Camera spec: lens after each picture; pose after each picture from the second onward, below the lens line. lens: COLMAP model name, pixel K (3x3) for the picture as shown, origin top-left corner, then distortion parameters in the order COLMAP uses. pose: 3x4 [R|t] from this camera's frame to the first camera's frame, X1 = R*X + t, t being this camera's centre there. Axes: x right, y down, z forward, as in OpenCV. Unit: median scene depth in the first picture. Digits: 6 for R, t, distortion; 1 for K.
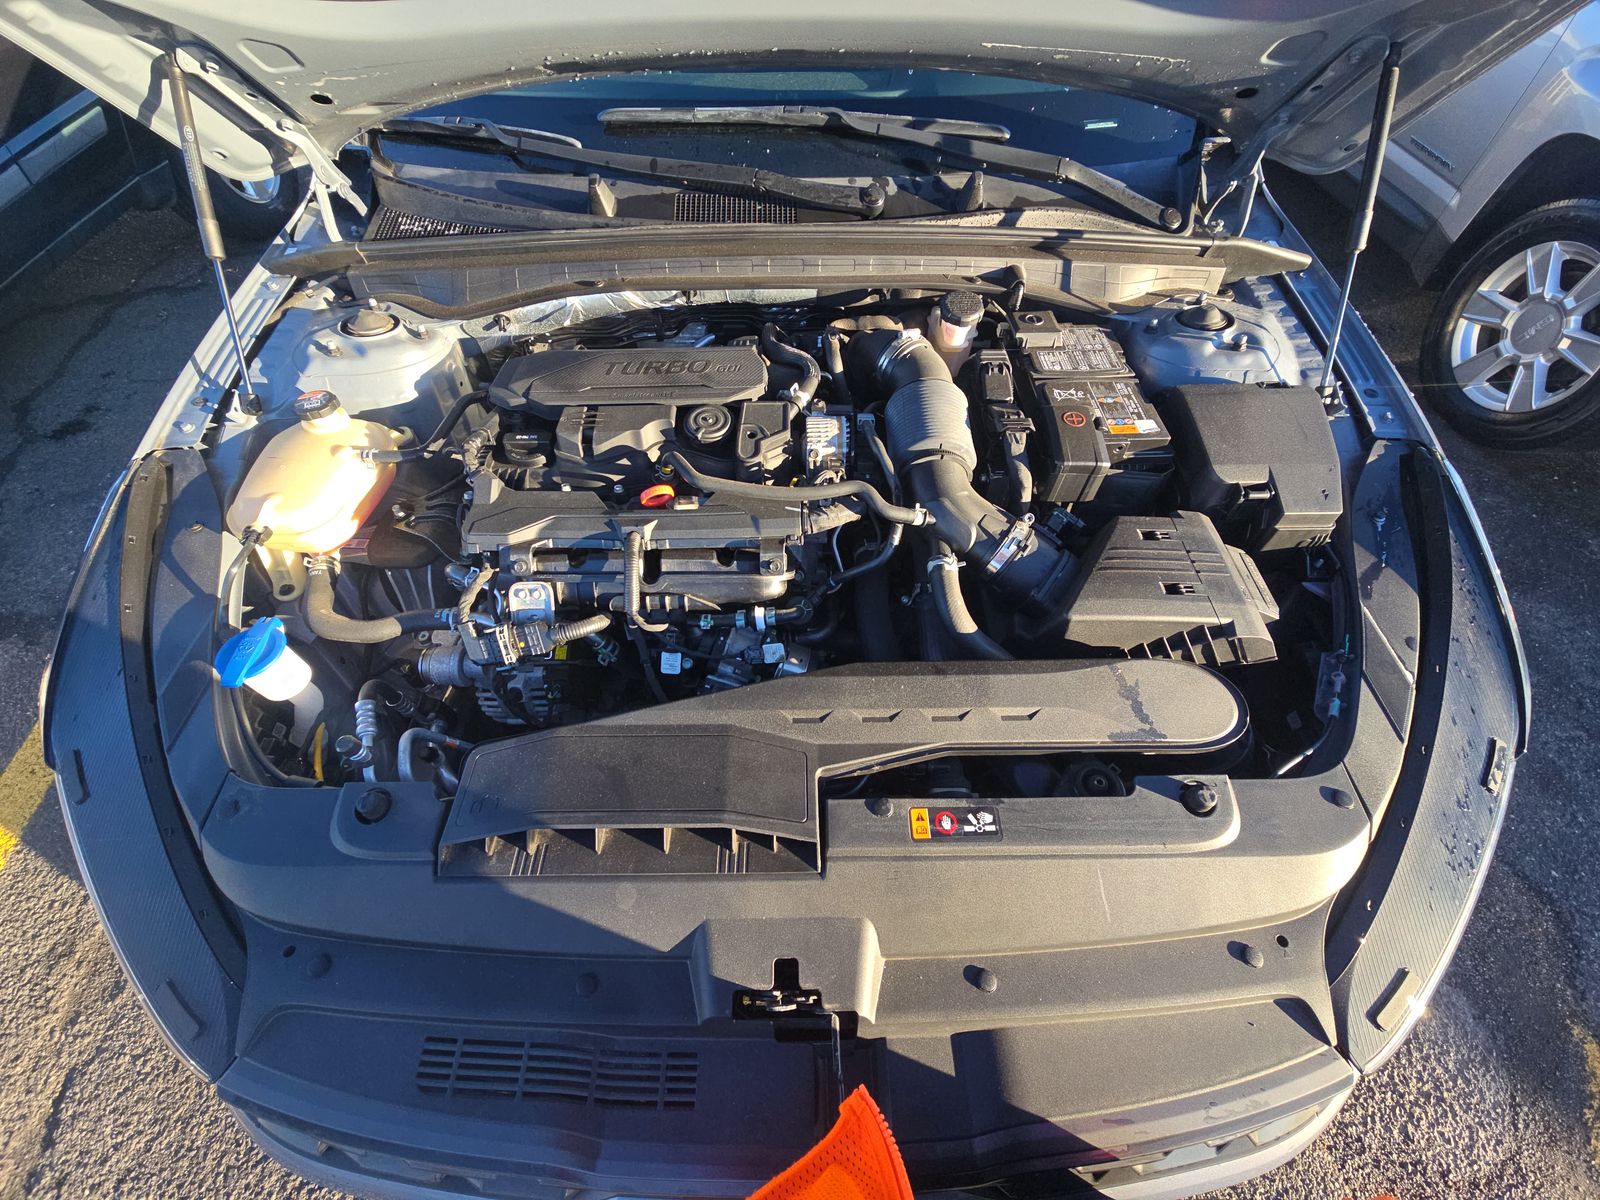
lens RADIAL K [[644.4, 0, 797.5], [0, 644.4, 551.5], [0, 0, 1]] dist [-0.011628, -0.006943]
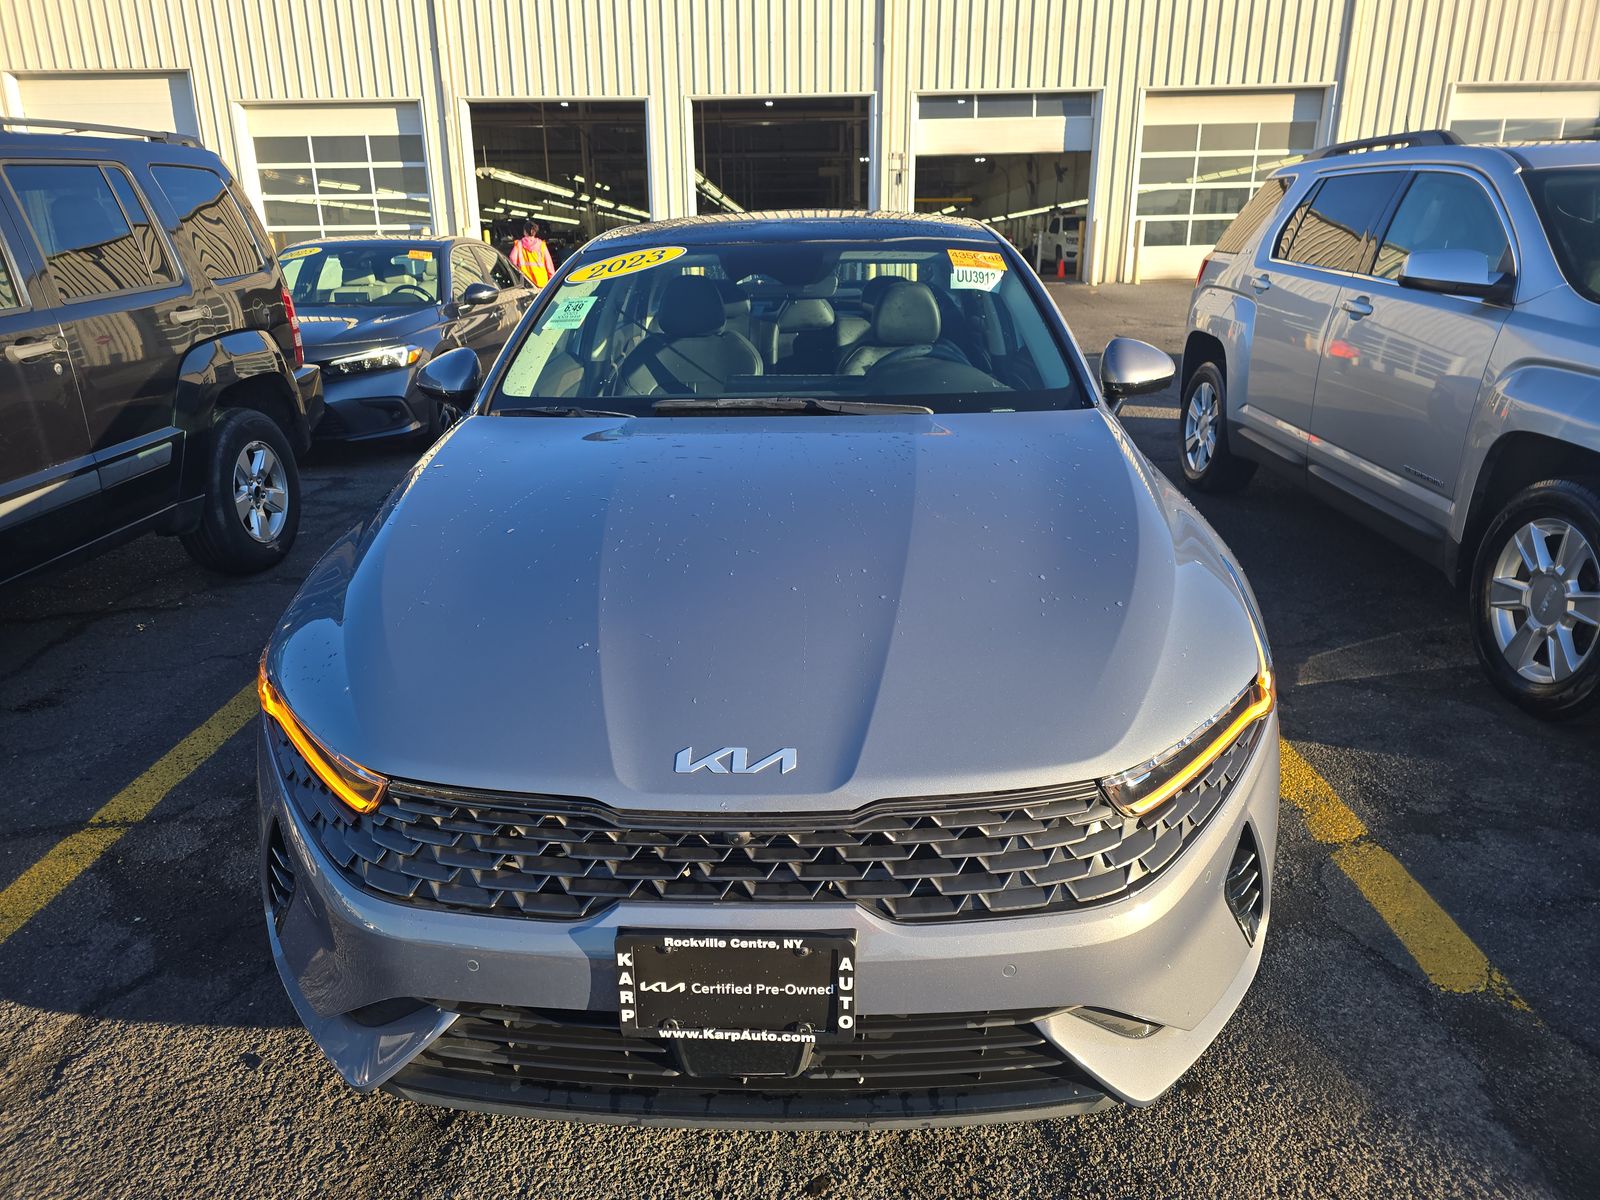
lens RADIAL K [[1068.1, 0, 798.8], [0, 1068.1, 602.8], [0, 0, 1]] dist [0.027147, -0.027405]
pose [[0.999093, 0.001111, -0.042573, 0.106351], [-0.023782, 0.843822, -0.536096, 0.818921], [0.035329, 0.536622, 0.843083, -0.663045]]
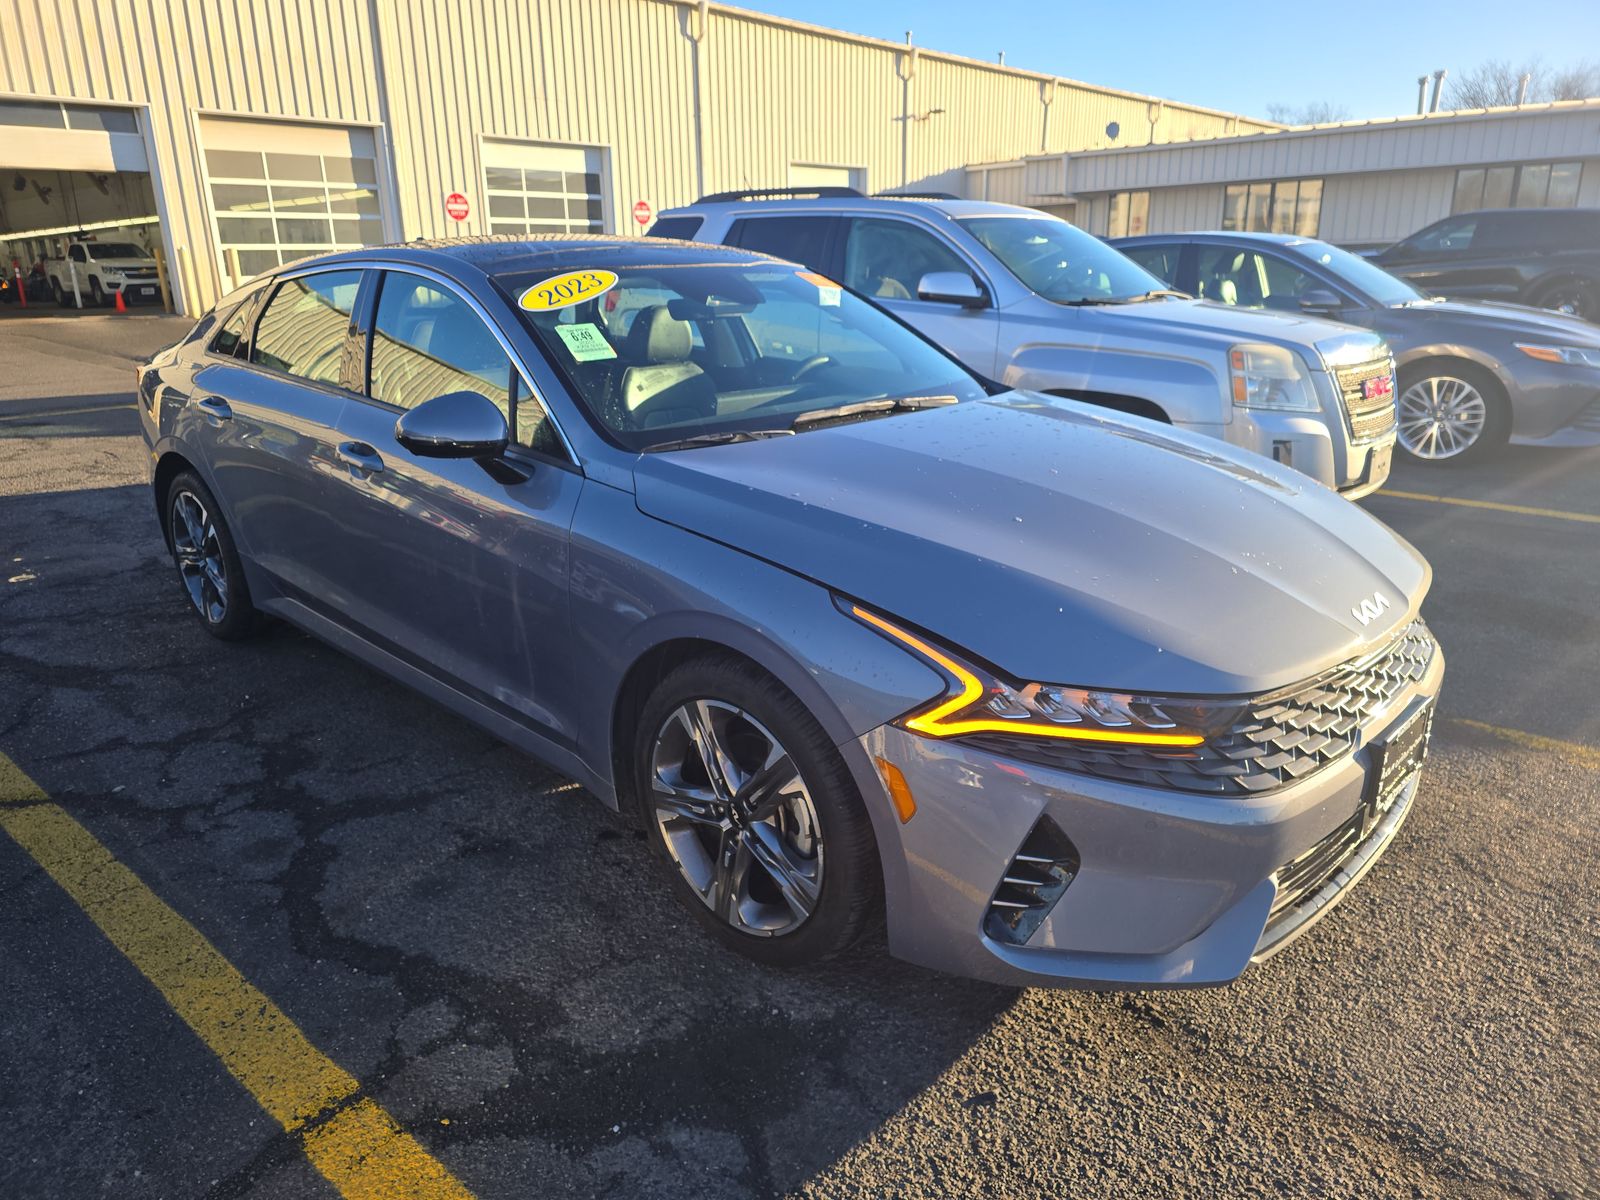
lens RADIAL K [[1068.1, 0, 794.0], [0, 1068.1, 592.8], [0, 0, 1]] dist [0.027147, -0.027405]
pose [[0.689619, -0.223296, 0.688887, -1.751070], [0.570880, 0.752915, -0.327437, 0.384068], [-0.445558, 0.619078, 0.646699, -0.330007]]
